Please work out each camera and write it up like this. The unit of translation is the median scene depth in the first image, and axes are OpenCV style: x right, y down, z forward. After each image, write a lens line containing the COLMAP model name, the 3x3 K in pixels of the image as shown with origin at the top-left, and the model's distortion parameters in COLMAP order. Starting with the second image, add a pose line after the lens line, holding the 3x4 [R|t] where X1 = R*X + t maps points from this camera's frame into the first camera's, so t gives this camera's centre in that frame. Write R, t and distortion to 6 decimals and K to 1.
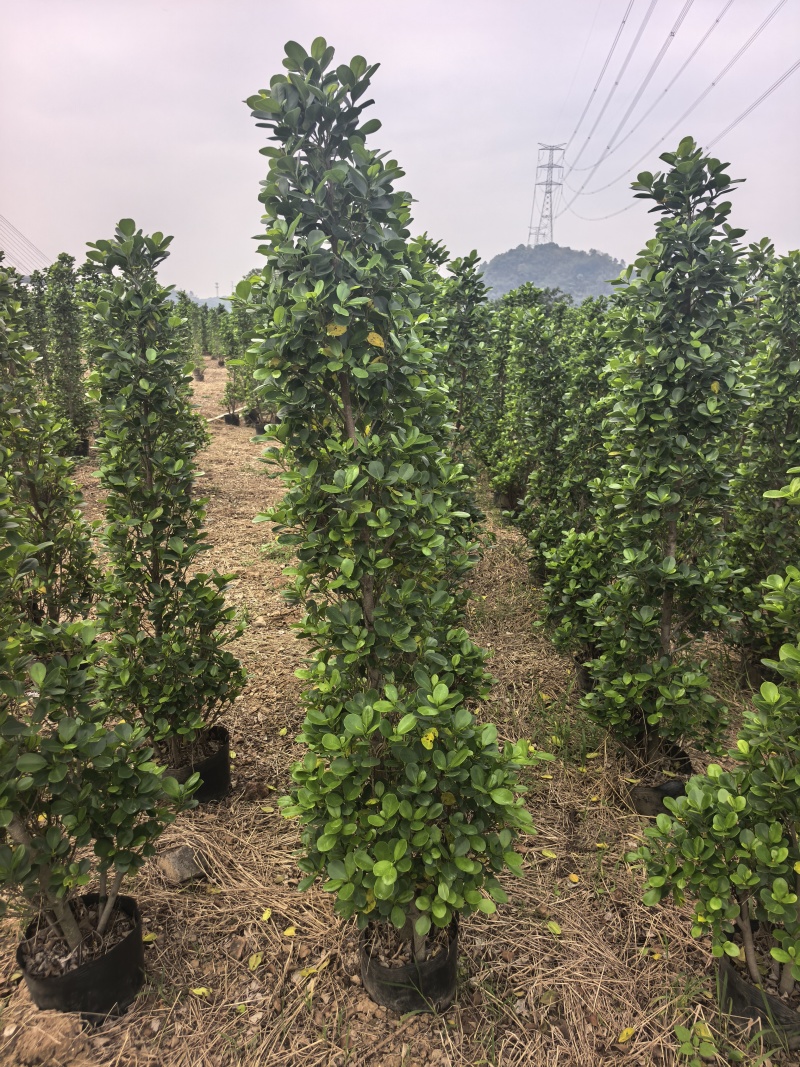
lens RADIAL K [[768.4, 0, 400.0], [0, 768.4, 533.5], [0, 0, 1]] dist [0.037333, -0.004300]
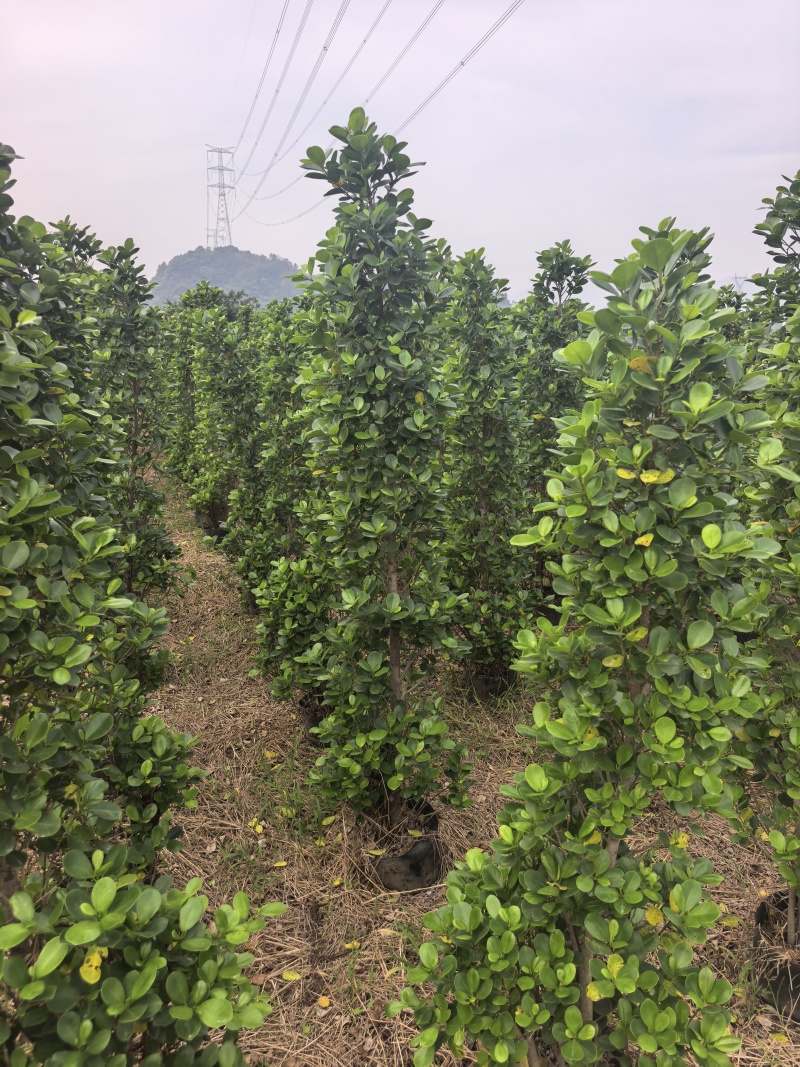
lens RADIAL K [[757.1, 0, 400.0], [0, 757.1, 533.5], [0, 0, 1]] dist [0.130891, -0.193997]
pose [[0.926715, -0.104267, 0.361011, 0.049706], [0.105154, 0.994306, 0.017244, -0.047748], [-0.360753, 0.021982, 0.932402, 0.179373]]
